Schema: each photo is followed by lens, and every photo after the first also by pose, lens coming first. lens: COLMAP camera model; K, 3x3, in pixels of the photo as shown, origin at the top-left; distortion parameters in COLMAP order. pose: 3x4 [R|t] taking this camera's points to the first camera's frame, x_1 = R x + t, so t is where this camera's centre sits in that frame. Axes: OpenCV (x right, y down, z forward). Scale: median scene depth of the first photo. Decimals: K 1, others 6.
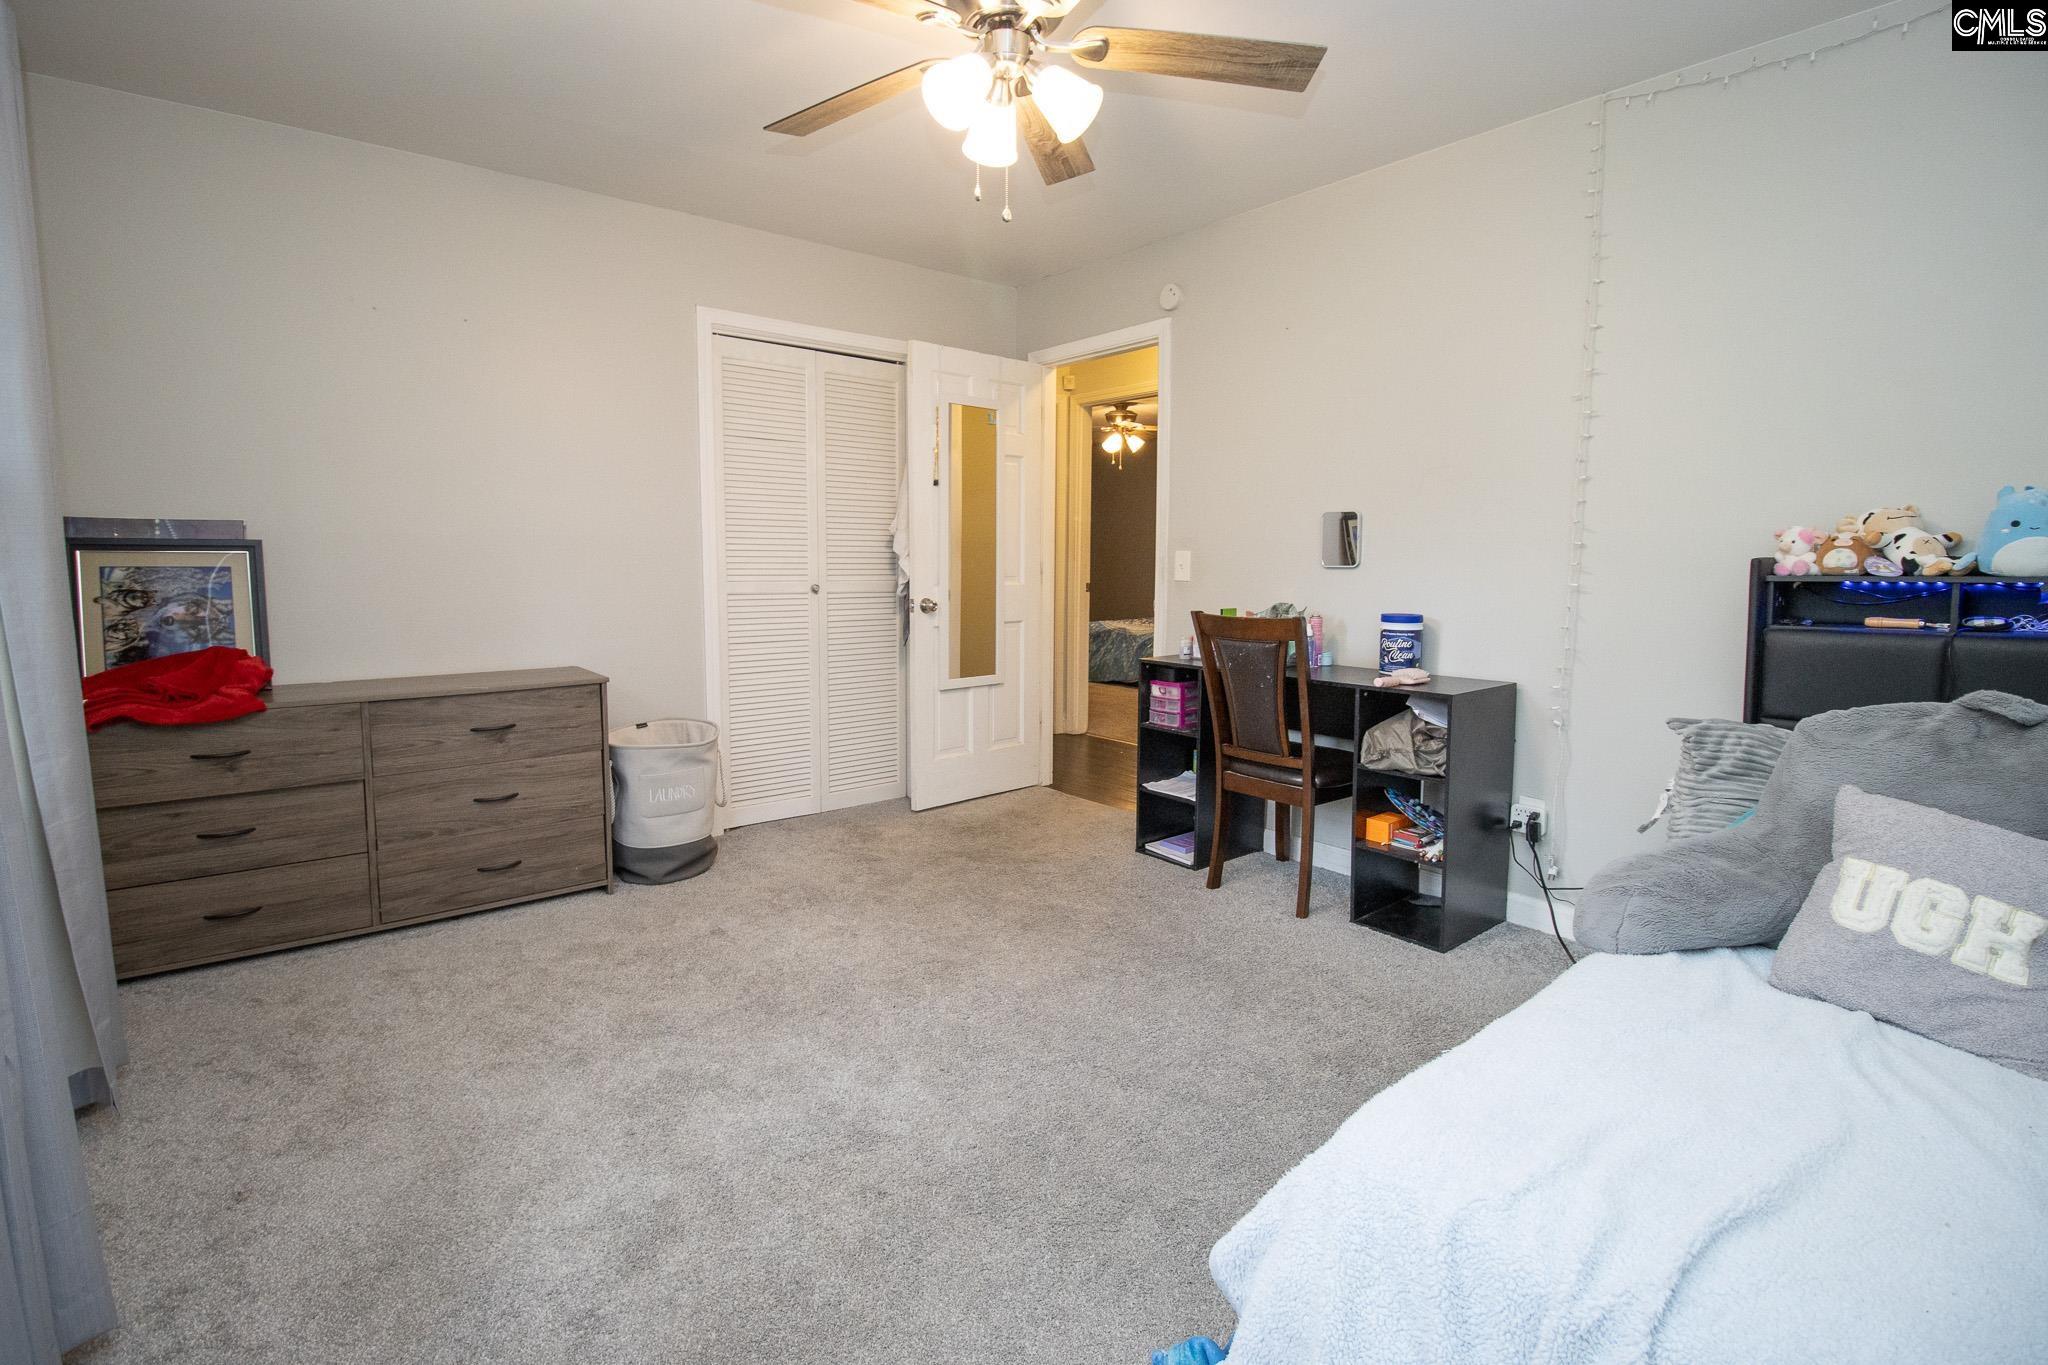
lens RADIAL K [[995.4, 0, 1014.5], [0, 995.4, 653.0], [0, 0, 1]] dist [0.001556, -0.012364]
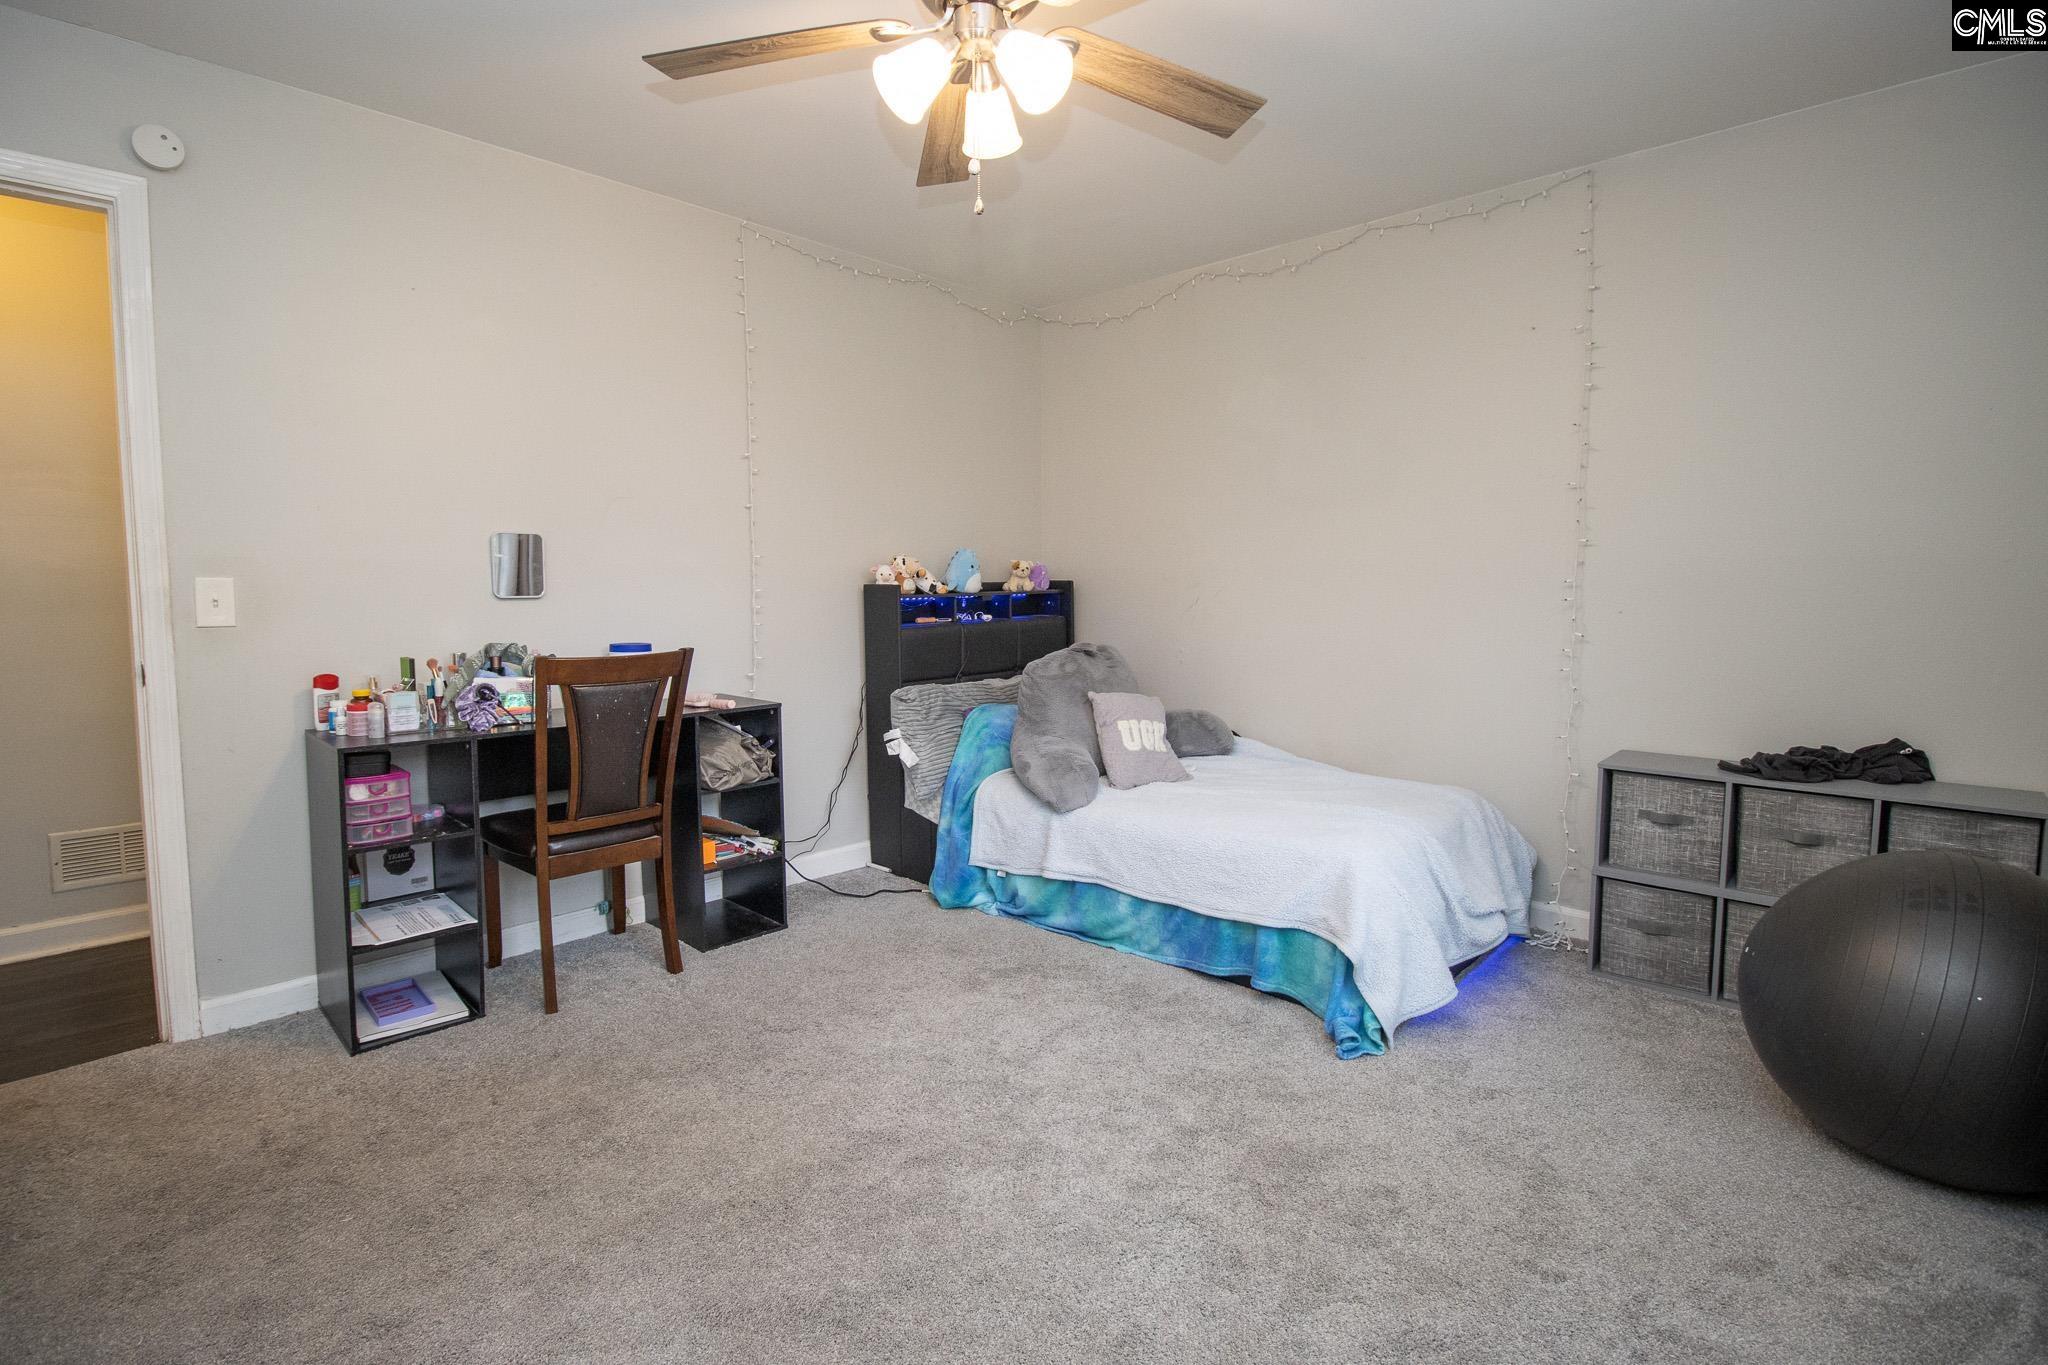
lens RADIAL K [[995.4, 0, 1014.5], [0, 995.4, 653.0], [0, 0, 1]] dist [0.001556, -0.012364]
pose [[-0.150352, -0.070393, 0.986123, -0.876408], [0.097460, 0.991548, 0.085639, -0.105031], [-0.983817, 0.108984, -0.142221, 1.058825]]
